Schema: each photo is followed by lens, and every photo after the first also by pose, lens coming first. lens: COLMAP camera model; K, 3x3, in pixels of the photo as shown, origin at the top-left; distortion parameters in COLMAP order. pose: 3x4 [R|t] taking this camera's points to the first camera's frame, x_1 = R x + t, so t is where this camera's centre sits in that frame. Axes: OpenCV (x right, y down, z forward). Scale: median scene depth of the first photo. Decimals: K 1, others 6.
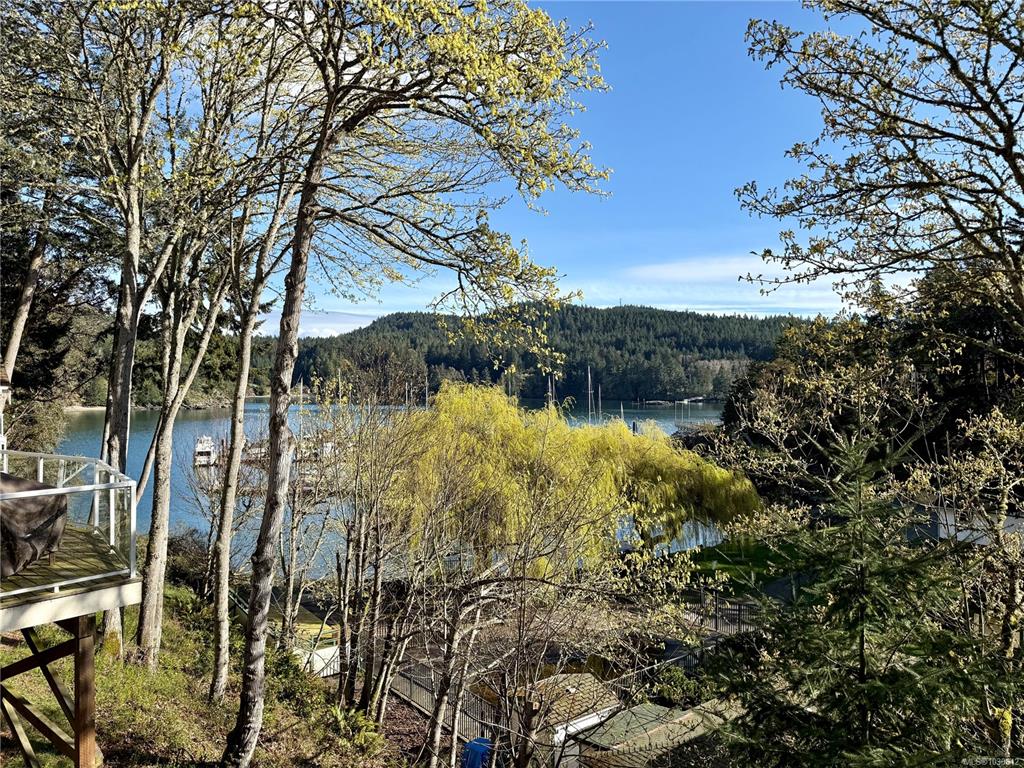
lens RADIAL K [[712.8, 0, 512.0], [0, 712.8, 384.0], [0, 0, 1]] dist [0.025645, -0.042272]
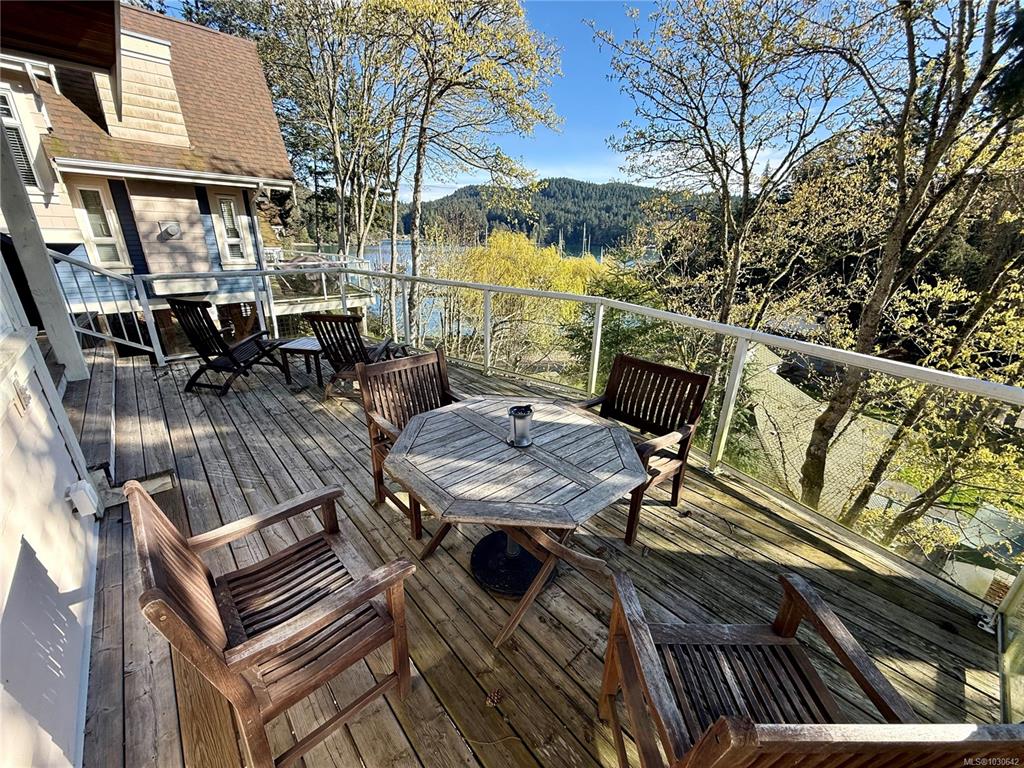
lens RADIAL K [[407.3, 0, 512.0], [0, 407.3, 384.0], [0, 0, 1]] dist [0.001401, 0.000565]
pose [[0.997728, 0.041865, -0.052785, 0.040493], [-0.021044, 0.937949, 0.346135, 0.008863], [0.064001, -0.344238, 0.936698, -0.193983]]
